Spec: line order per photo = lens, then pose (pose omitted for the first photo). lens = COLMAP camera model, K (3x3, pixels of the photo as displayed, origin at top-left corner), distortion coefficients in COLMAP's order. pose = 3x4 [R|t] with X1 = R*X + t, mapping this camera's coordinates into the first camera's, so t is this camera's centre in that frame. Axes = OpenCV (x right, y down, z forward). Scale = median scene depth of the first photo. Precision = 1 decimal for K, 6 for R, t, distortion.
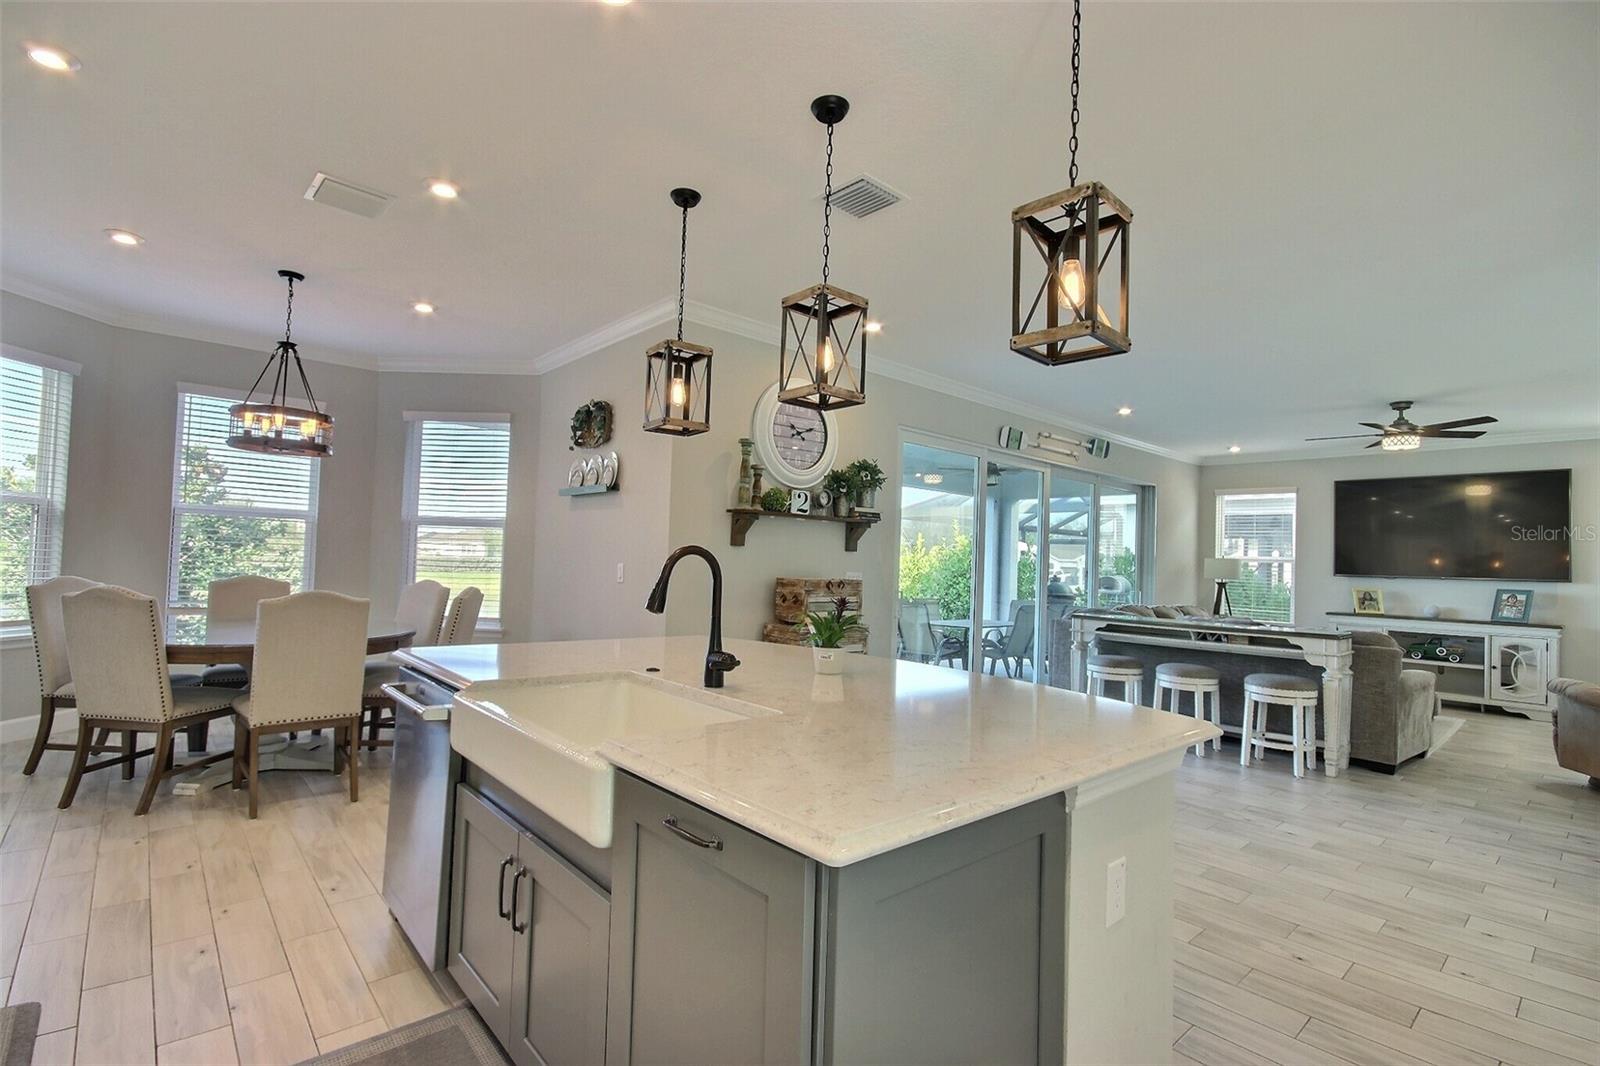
lens RADIAL K [[741.7, 0, 794.2], [0, 741.7, 538.1], [0, 0, 1]] dist [-0.004158, -0.001365]
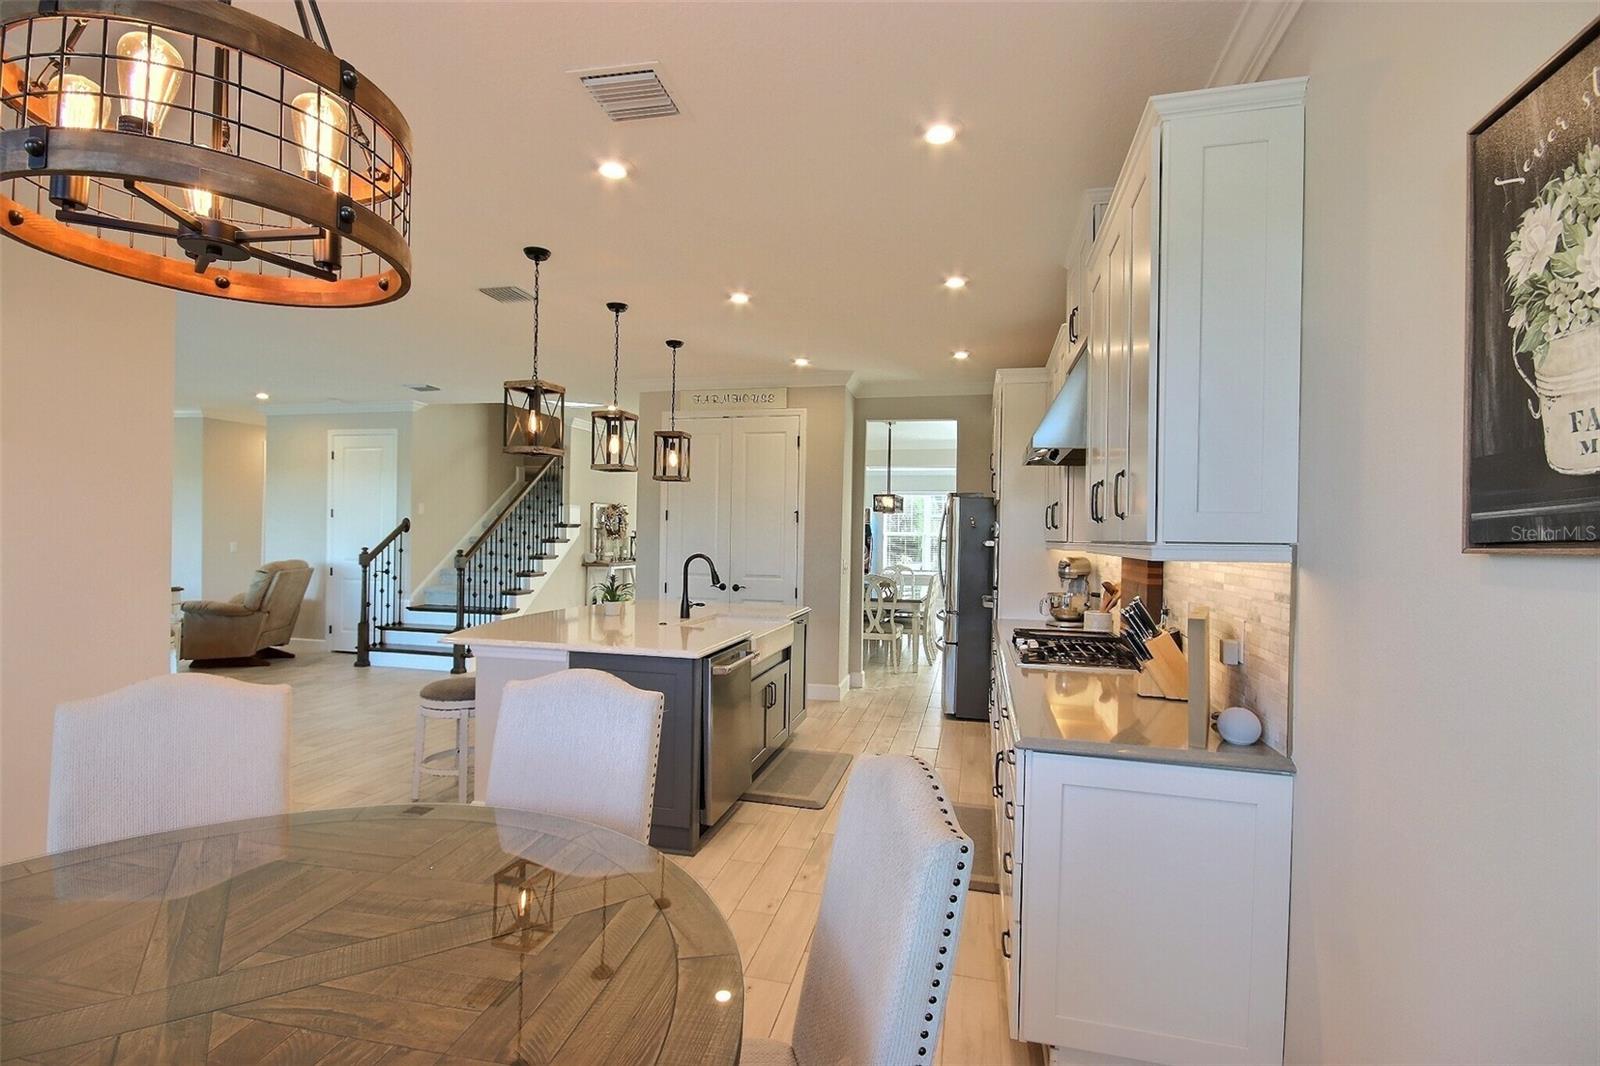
lens RADIAL K [[740.1, 0, 796.5], [0, 740.1, 541.3], [0, 0, 1]] dist [-0.014522, -0.000985]
pose [[-0.573246, -0.050104, 0.817850, -0.837178], [-0.064498, 0.997791, 0.015919, -0.032107], [-0.816841, -0.043624, -0.575212, 0.814319]]
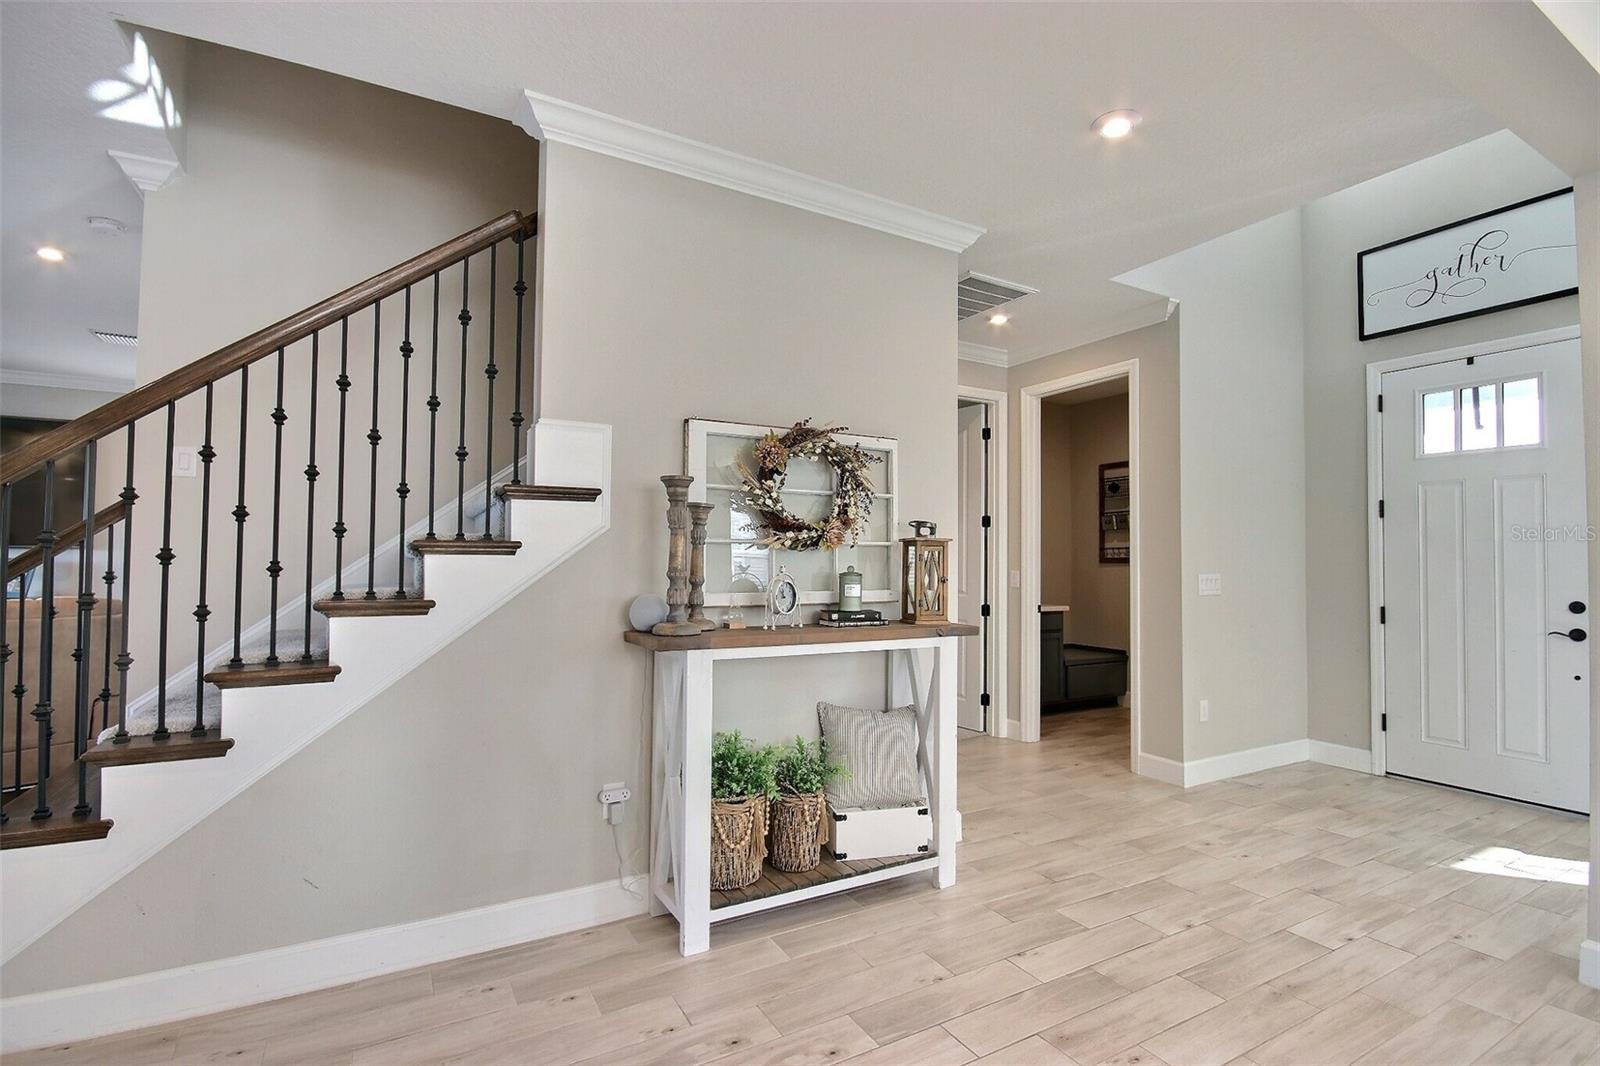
lens RADIAL K [[747.1, 0, 794.6], [0, 747.1, 539.9], [0, 0, 1]] dist [-0.002629, -0.000694]
pose [[0.203268, -0.001547, 0.979122, 0.501651], [-0.035010, 0.999348, 0.008847, 0.015896], [-0.978497, -0.036077, 0.203081, -0.040156]]
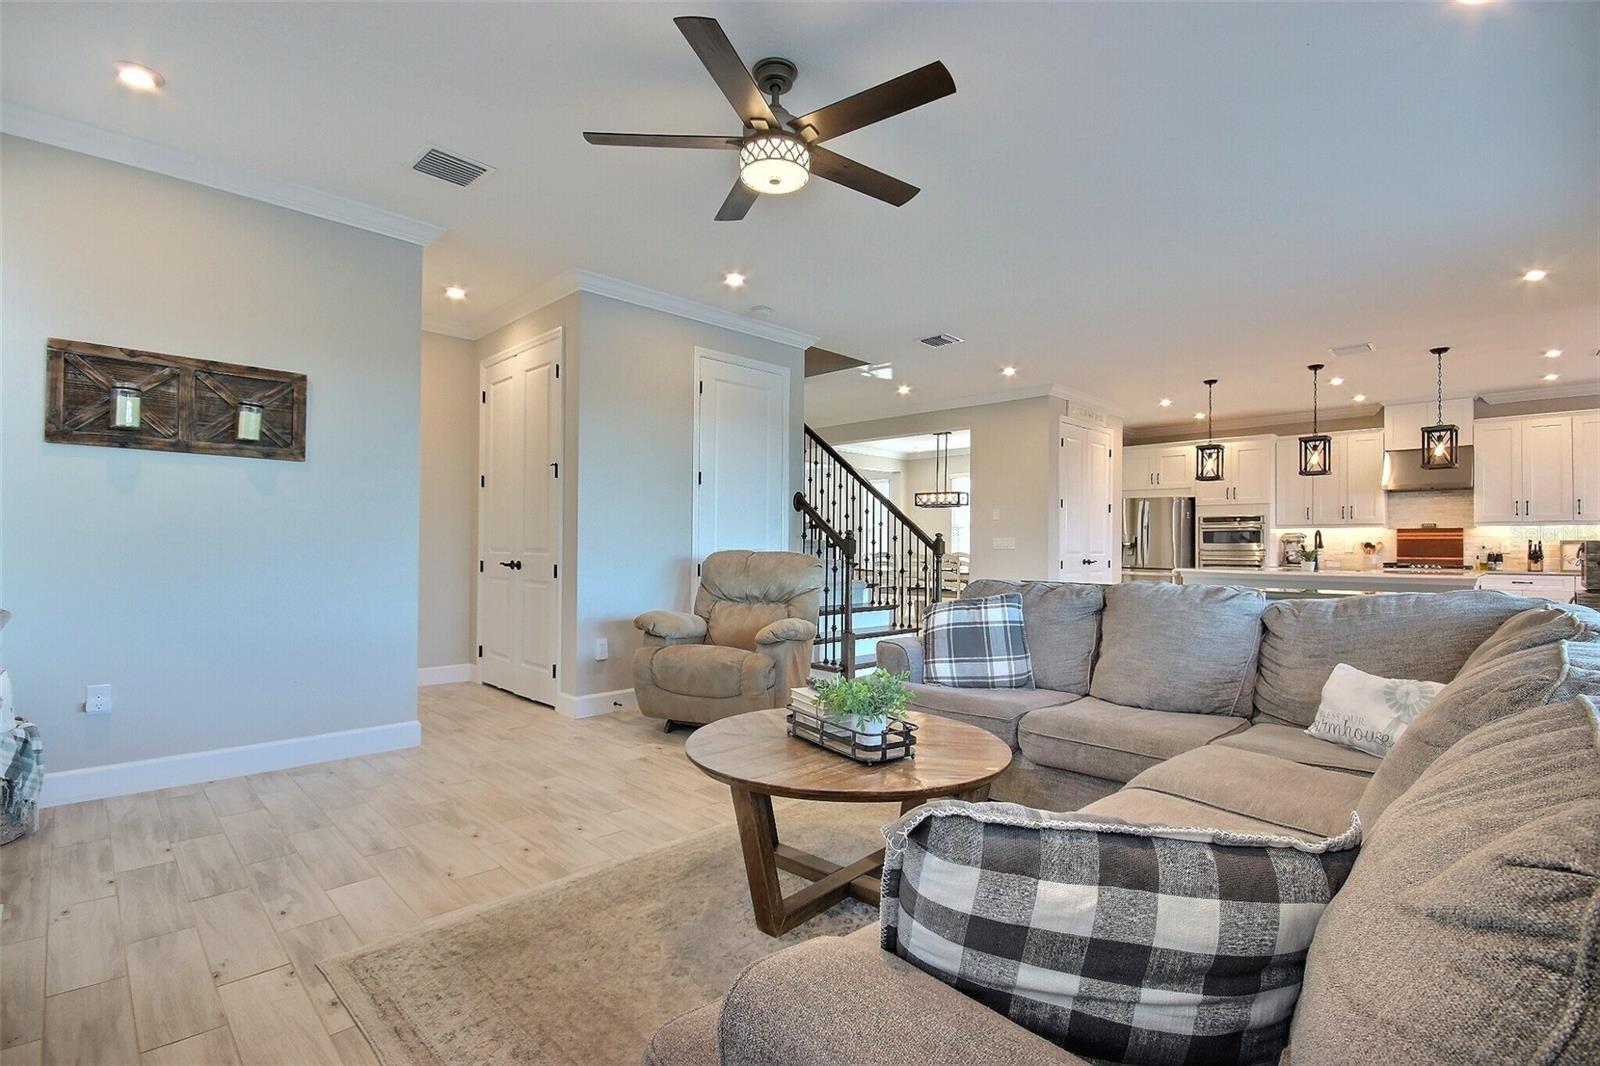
lens RADIAL K [[738.0, 0, 797.1], [0, 738.0, 538.0], [0, 0, 1]] dist [0.001038, -0.000716]
pose [[-0.997711, -0.042781, -0.052362, 1.025739], [-0.040323, 0.998075, -0.047127, 0.127795], [0.054277, -0.044908, -0.997516, 1.775040]]
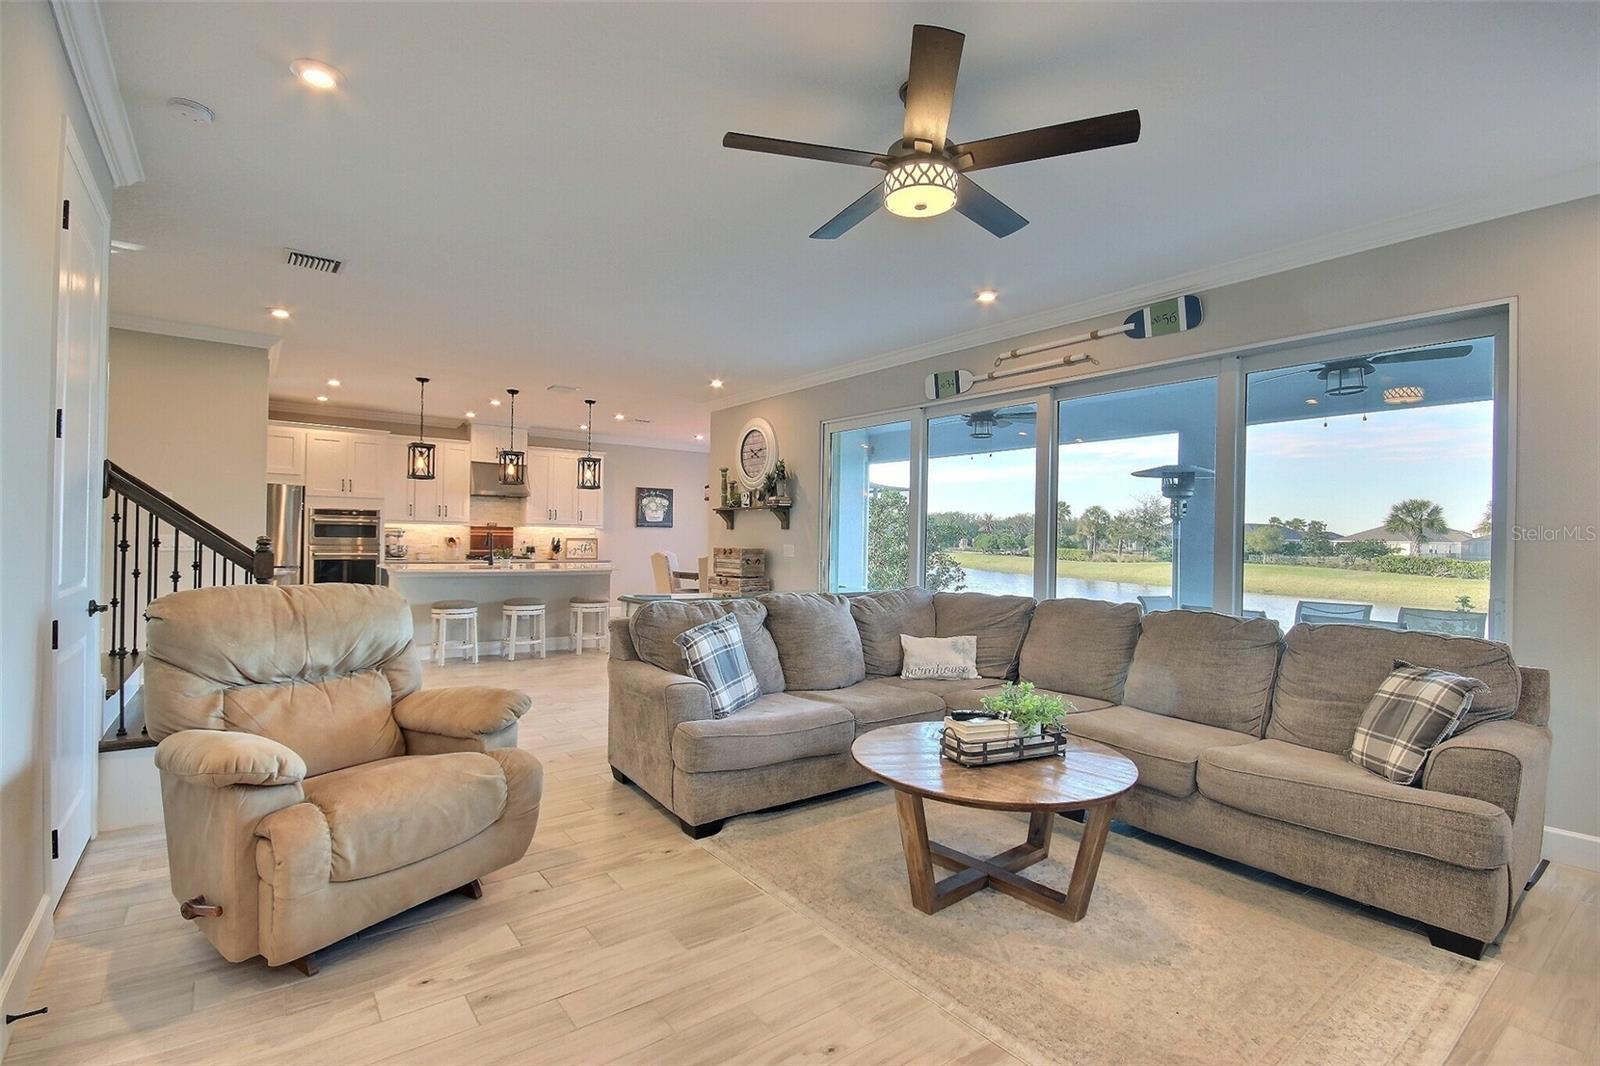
lens RADIAL K [[738.6, 0, 793.8], [0, 738.6, 536.9], [0, 0, 1]] dist [-0.000875, -0.000146]
pose [[-0.078223, -0.038762, -0.996182, 1.527574], [0.011943, 0.999136, -0.039815, 0.092197], [0.996864, -0.015012, -0.077693, 1.204240]]
